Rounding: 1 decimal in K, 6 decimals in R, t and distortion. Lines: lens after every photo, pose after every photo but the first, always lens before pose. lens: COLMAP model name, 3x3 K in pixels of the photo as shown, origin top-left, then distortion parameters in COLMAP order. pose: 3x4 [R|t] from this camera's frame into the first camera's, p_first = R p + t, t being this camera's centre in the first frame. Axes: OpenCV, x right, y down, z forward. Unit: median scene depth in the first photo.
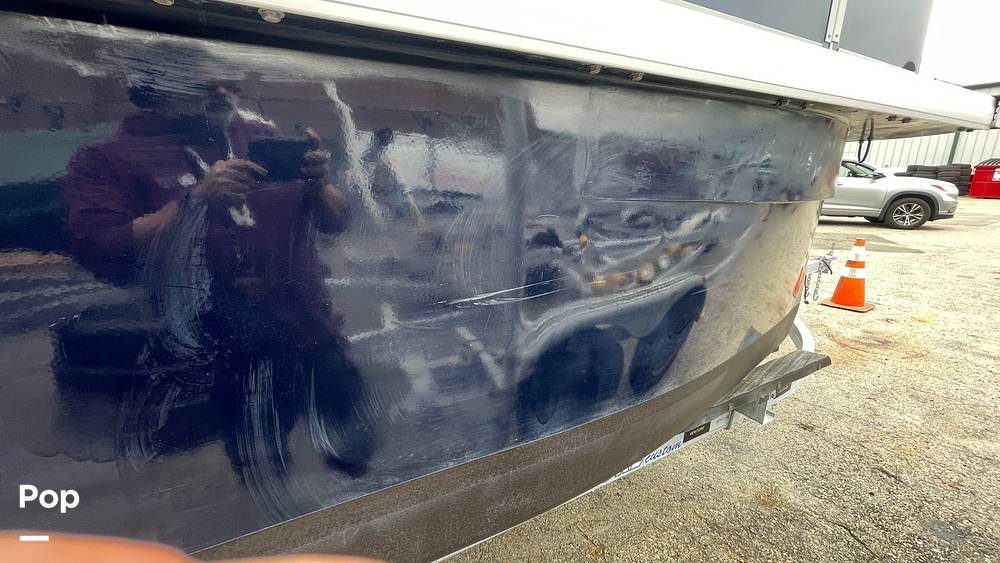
lens RADIAL K [[405.5, 0, 497.8], [0, 405.5, 280.6], [0, 0, 1]] dist [0.009809, -0.004484]
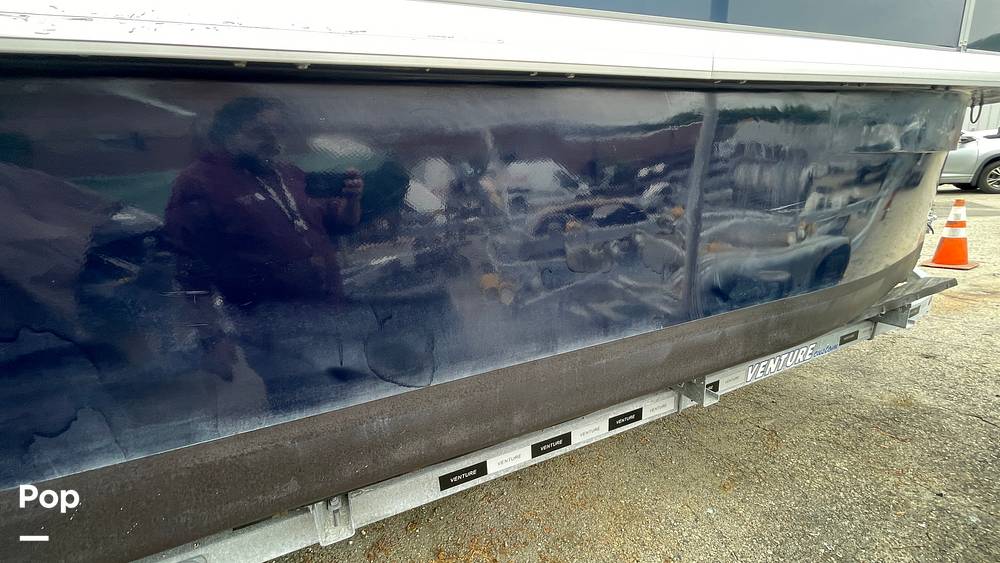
lens RADIAL K [[405.5, 0, 497.1], [0, 405.5, 280.5], [0, 0, 1]] dist [0.009809, -0.004484]
pose [[0.992464, -0.056490, -0.108737, -0.194511], [0.055689, 0.998394, -0.010387, 0.053812], [0.109149, 0.004254, 0.994016, -0.173924]]
